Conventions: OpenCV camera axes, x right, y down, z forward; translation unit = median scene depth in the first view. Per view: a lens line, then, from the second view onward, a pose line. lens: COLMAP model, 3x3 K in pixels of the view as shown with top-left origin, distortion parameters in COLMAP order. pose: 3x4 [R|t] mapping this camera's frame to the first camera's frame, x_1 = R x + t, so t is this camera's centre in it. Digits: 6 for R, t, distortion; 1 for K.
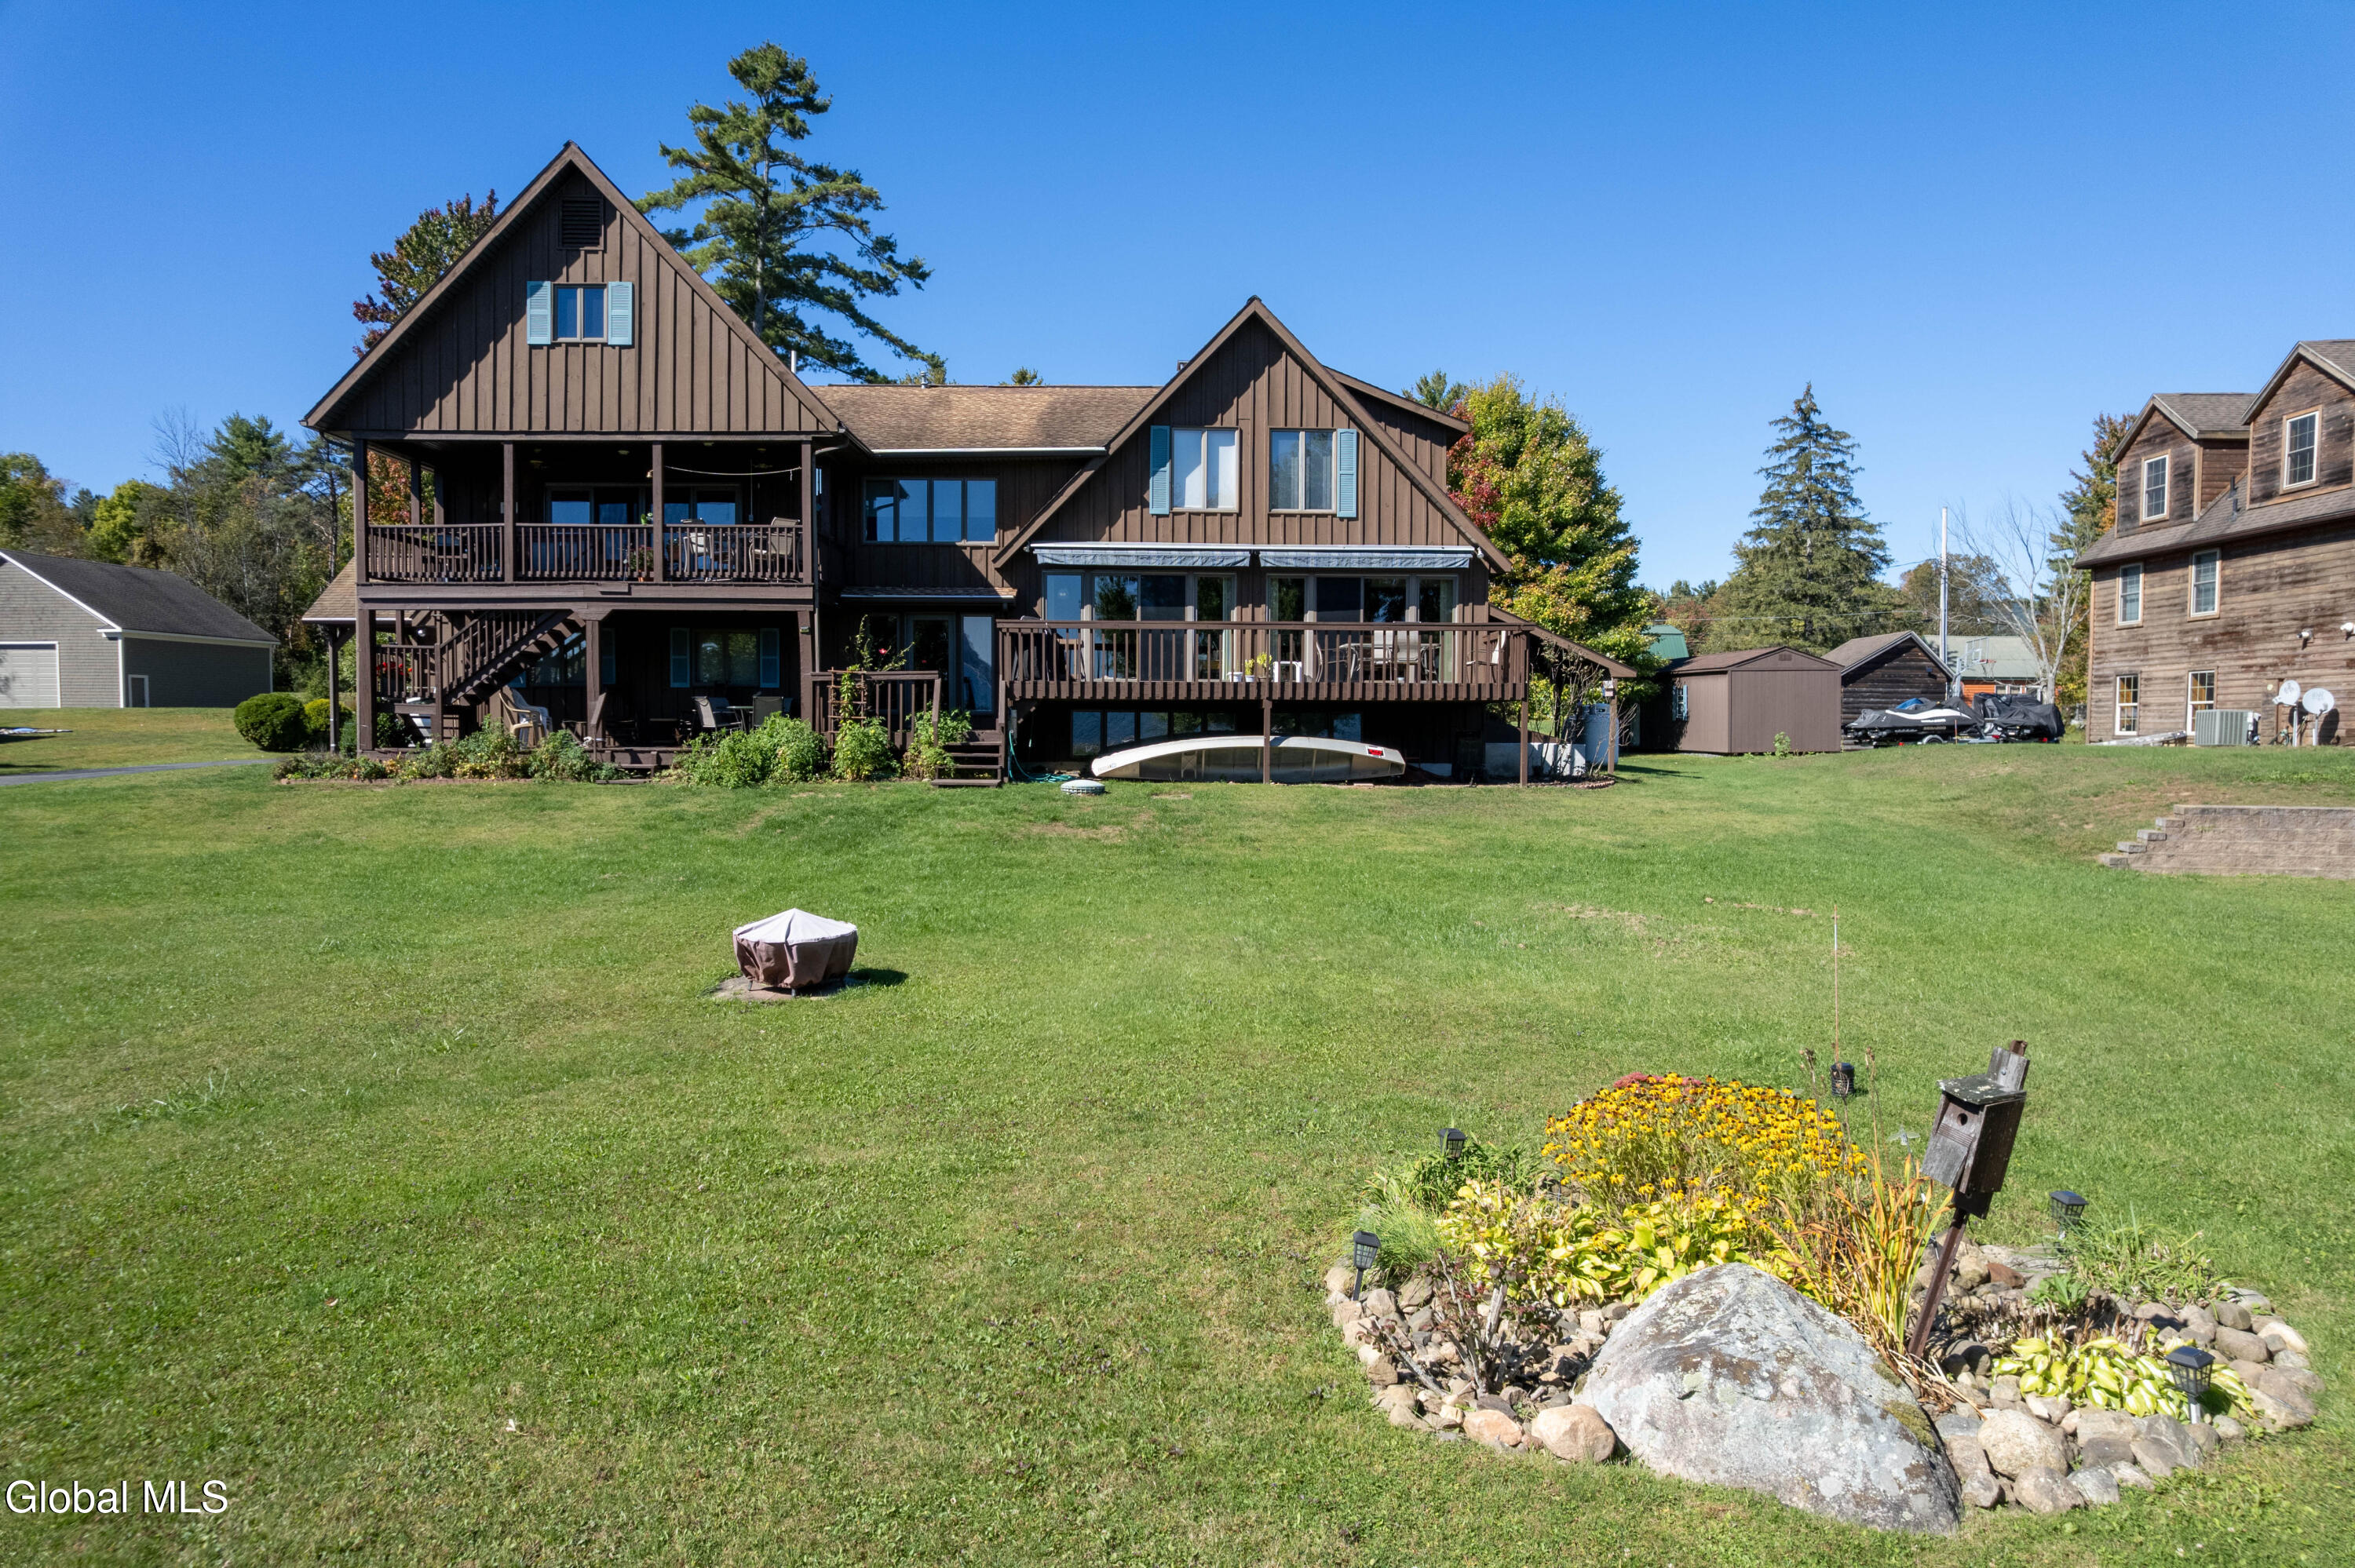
lens RADIAL K [[1504.6, 0, 1181.5], [0, 1504.6, 823.5], [0, 0, 1]] dist [-0.088845, 0.074866]
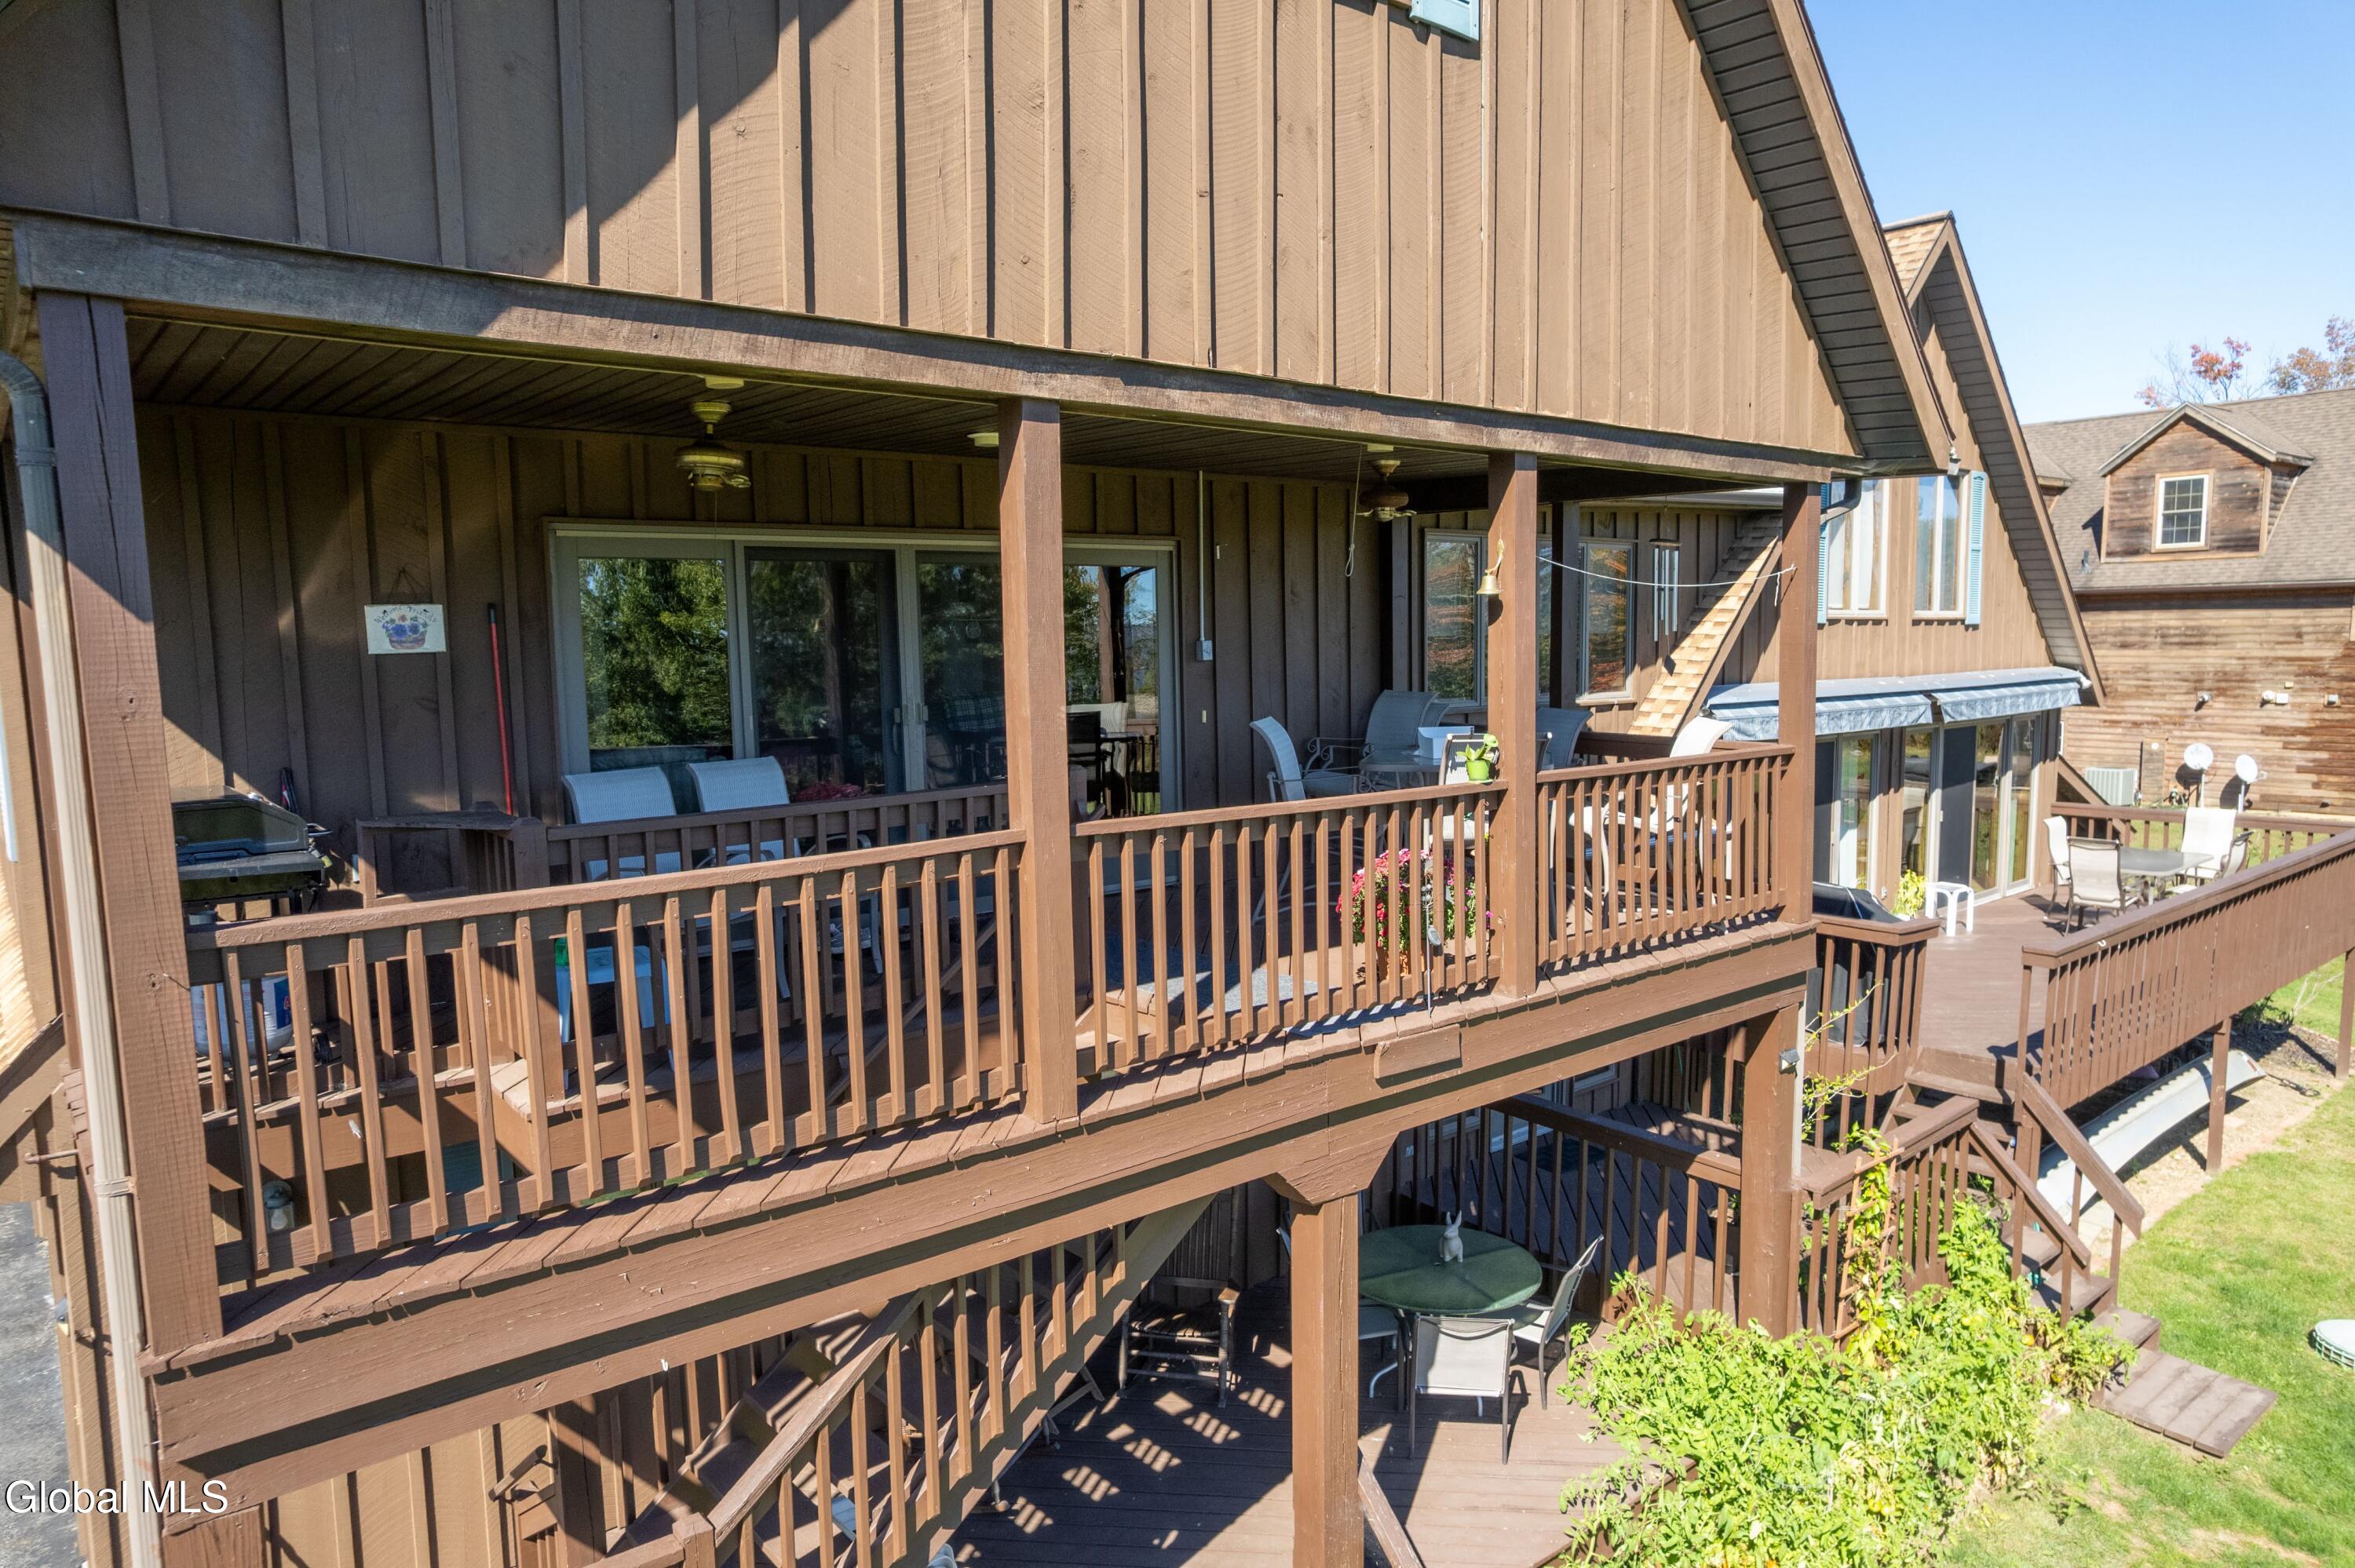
lens RADIAL K [[1499.3, 0, 1181.0], [0, 1499.3, 821.6], [0, 0, 1]] dist [-0.081659, 0.071260]
pose [[0.793113, -0.091704, 0.602132, -0.487117], [0.053666, 0.995277, 0.080893, -0.191563], [-0.606706, -0.031843, 0.794288, 0.726955]]
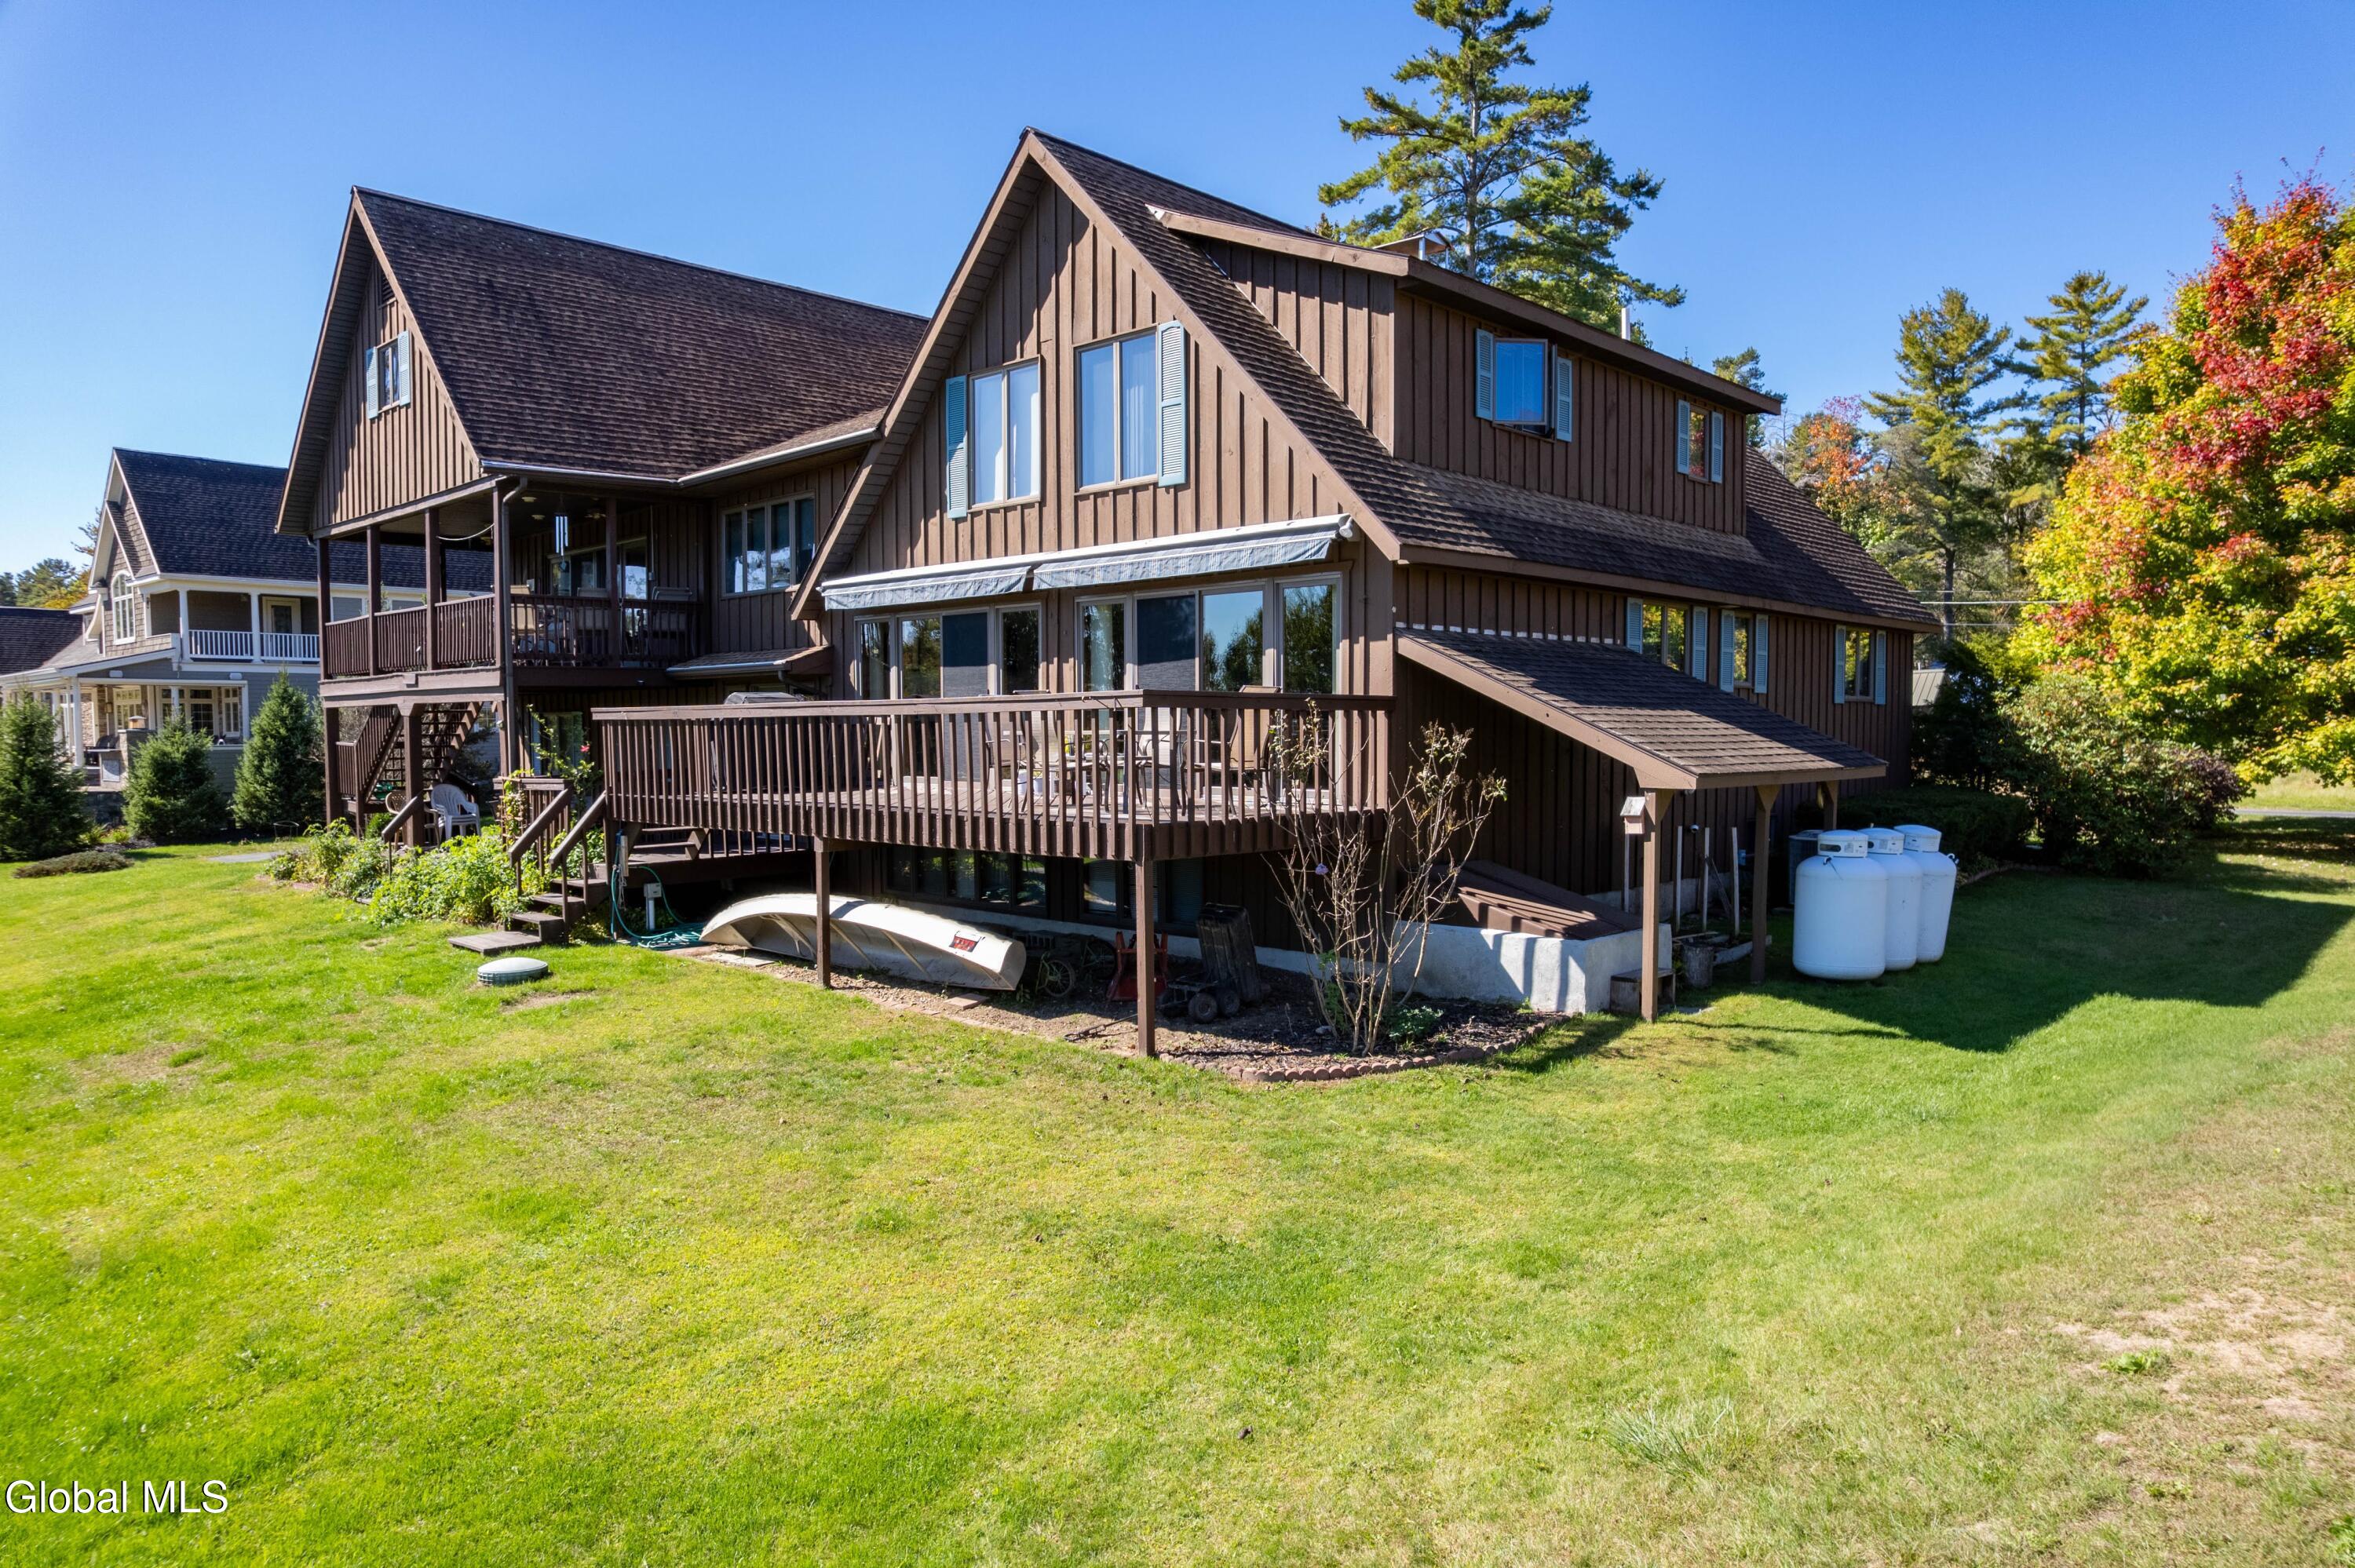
lens RADIAL K [[1504.6, 0, 1181.5], [0, 1504.6, 823.5], [0, 0, 1]] dist [-0.088845, 0.074866]
pose [[0.694502, 0.039235, -0.718420, 0.506813], [-0.036086, 0.999155, 0.019683, -0.093425], [0.718585, 0.012255, 0.695331, 0.630824]]
